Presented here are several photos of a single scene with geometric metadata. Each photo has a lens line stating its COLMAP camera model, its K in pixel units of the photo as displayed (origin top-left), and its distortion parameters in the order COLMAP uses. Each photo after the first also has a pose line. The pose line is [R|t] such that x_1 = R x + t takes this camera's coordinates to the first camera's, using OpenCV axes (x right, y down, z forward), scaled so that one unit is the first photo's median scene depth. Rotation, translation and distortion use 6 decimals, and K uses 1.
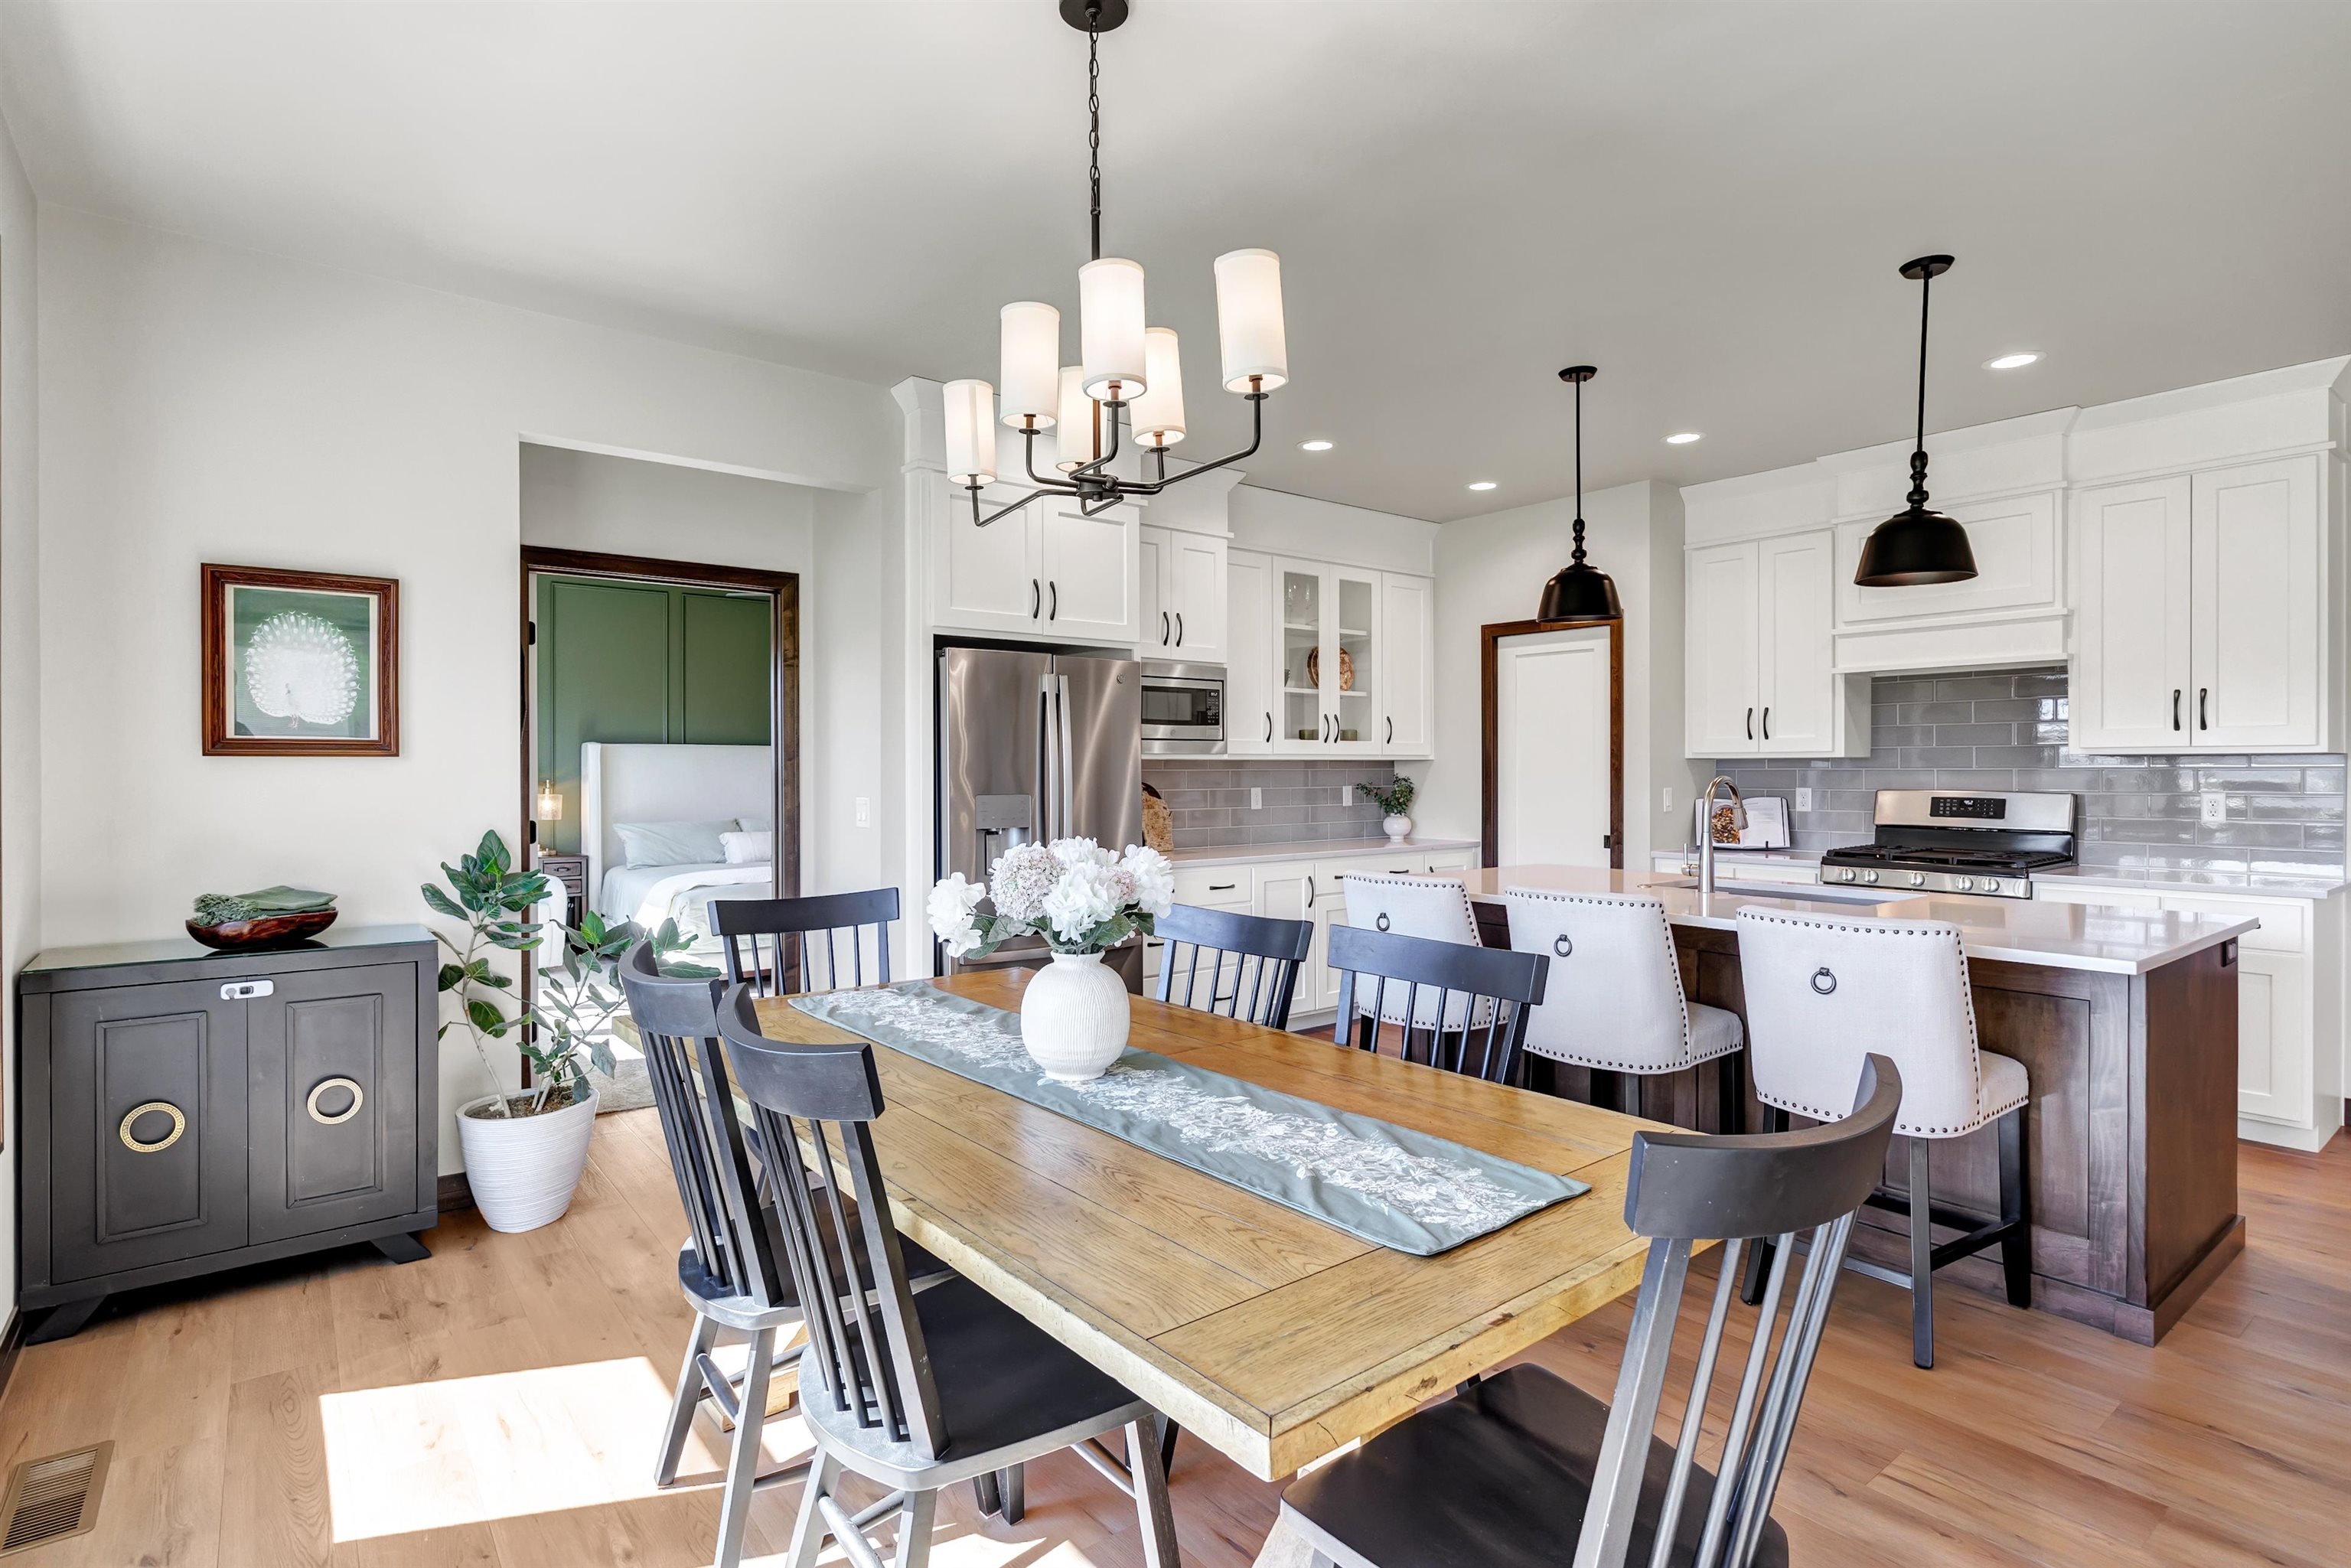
lens RADIAL K [[1171.8, 0, 1181.7], [0, 1171.8, 781.4], [0, 0, 1]] dist [-0.005327, -0.000103]
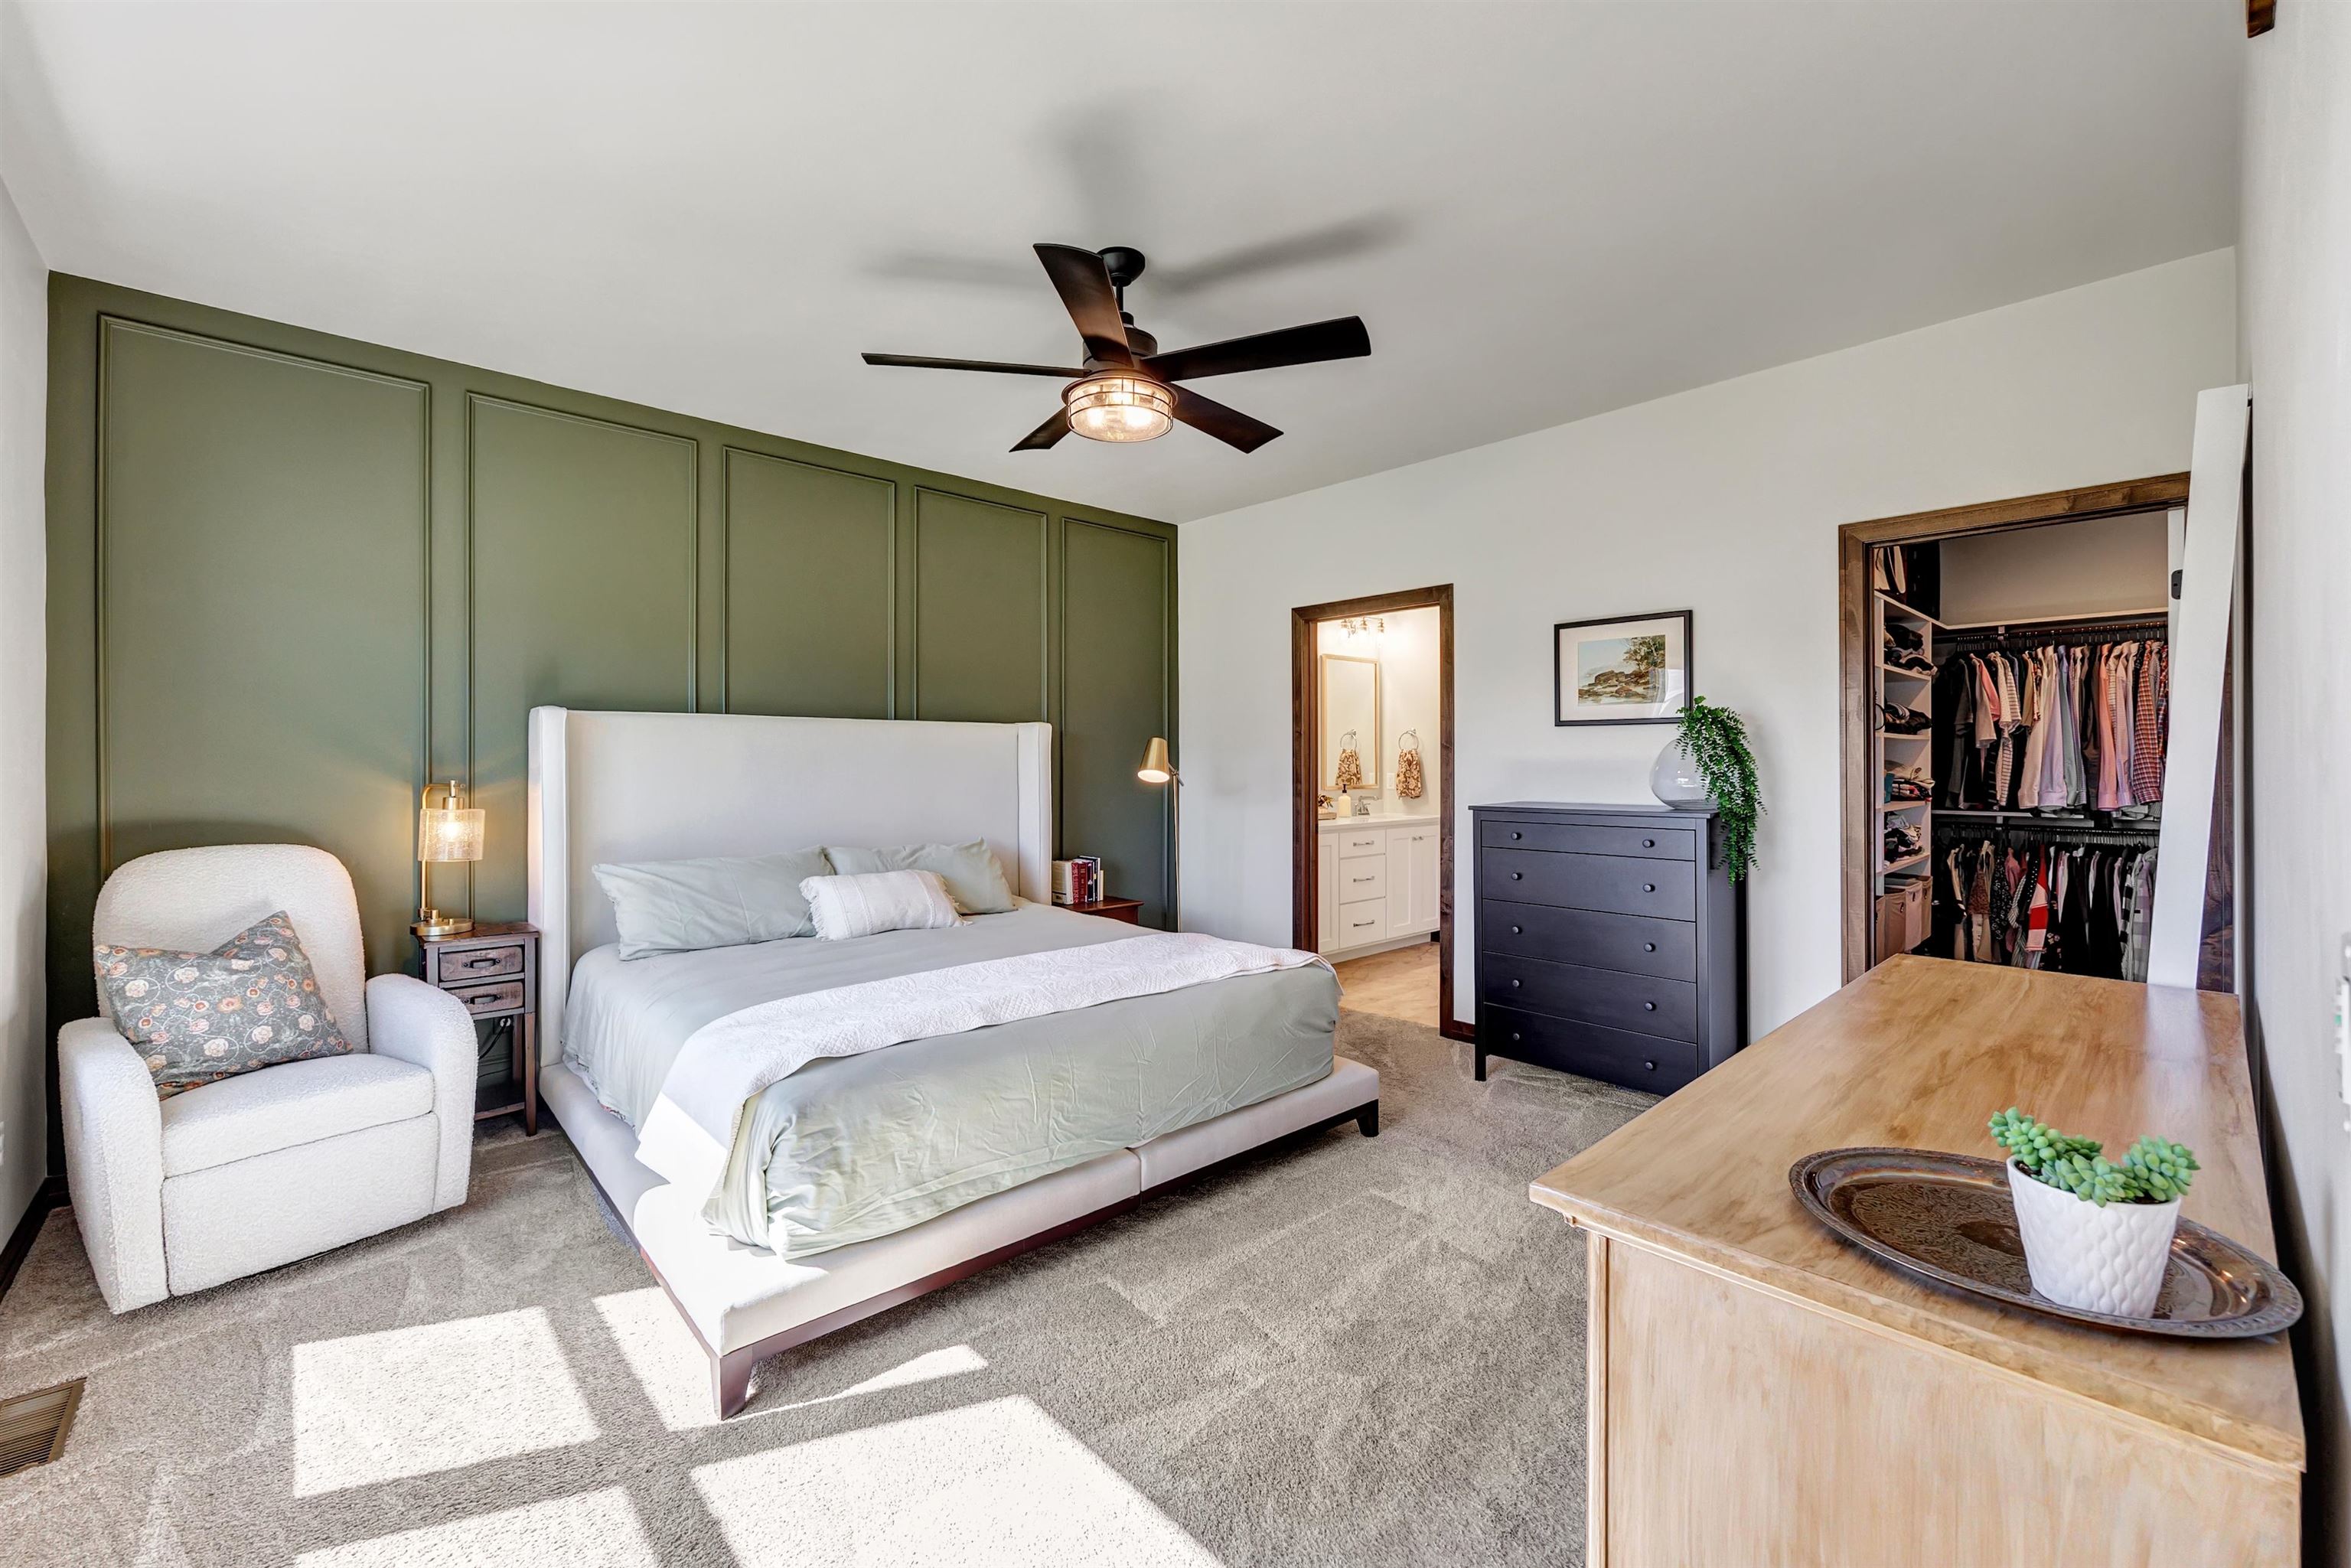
lens RADIAL K [[947.9, 0, 1147.6], [0, 947.9, 747.6], [0, 0, 1]] dist [0.002799, 0.000089]
pose [[0.997047, 0.005514, 0.076601, -0.273529], [-0.004720, 0.999933, -0.010534, -0.012256], [-0.076654, 0.010142, 0.997006, 0.563076]]
